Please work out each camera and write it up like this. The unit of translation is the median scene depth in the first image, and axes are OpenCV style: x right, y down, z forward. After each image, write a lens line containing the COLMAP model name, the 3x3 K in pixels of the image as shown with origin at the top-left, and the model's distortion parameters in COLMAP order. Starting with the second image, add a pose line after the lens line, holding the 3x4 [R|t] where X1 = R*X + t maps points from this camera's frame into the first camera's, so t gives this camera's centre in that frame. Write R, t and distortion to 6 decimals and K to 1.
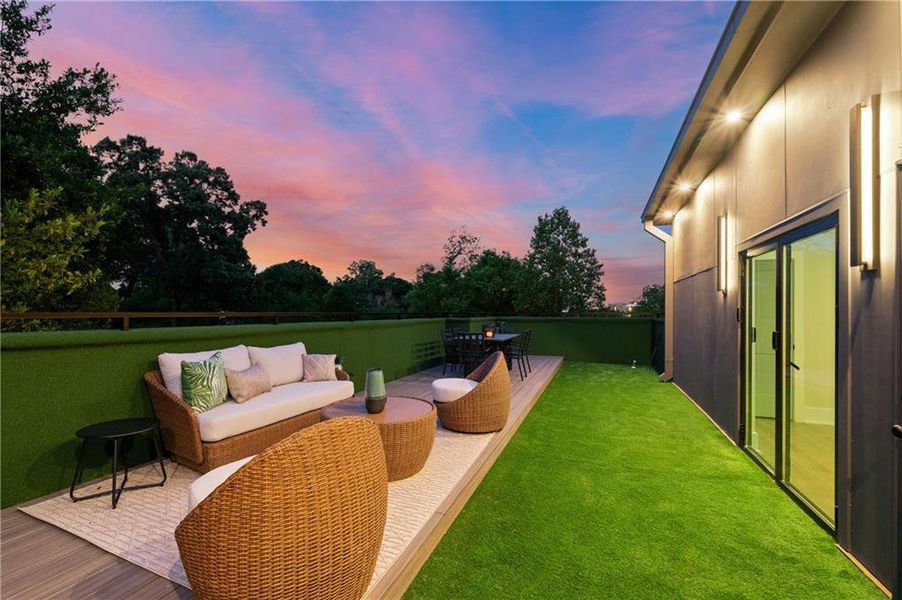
lens RADIAL K [[384.1, 0, 430.9], [0, 384.1, 308.4], [0, 0, 1]] dist [-0.001957, 0.000092]
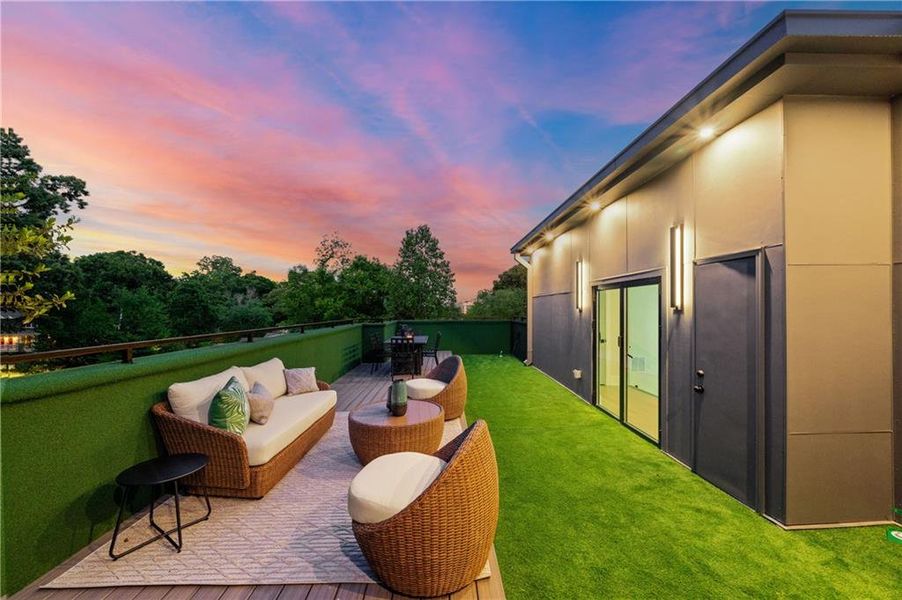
lens RADIAL K [[337.1, 0, 455.1], [0, 337.1, 306.7], [0, 0, 1]] dist [-0.002151, 0.000189]
pose [[0.900213, 0.000480, 0.435450, -0.038377], [-0.001117, 0.999999, 0.001206, -0.006665], [-0.435449, -0.001572, 0.900212, -0.004463]]
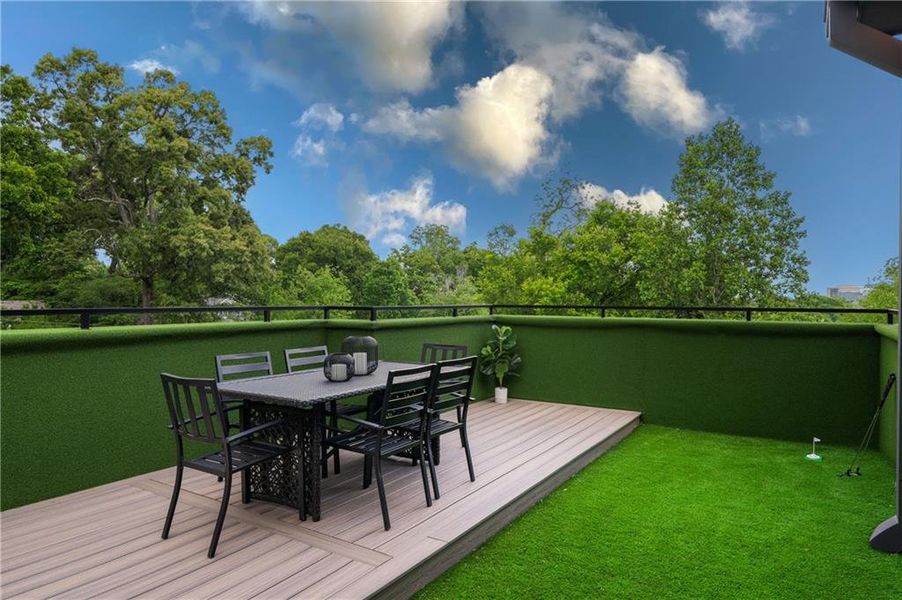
lens RADIAL K [[557.5, 0, 447.4], [0, 557.5, 299.0], [0, 0, 1]] dist [-0.003137, -0.000172]
pose [[0.986079, 0.004890, -0.166207, 0.068445], [-0.003522, 0.999957, 0.008524, -0.000471], [0.166242, -0.007820, 0.986054, 0.104054]]
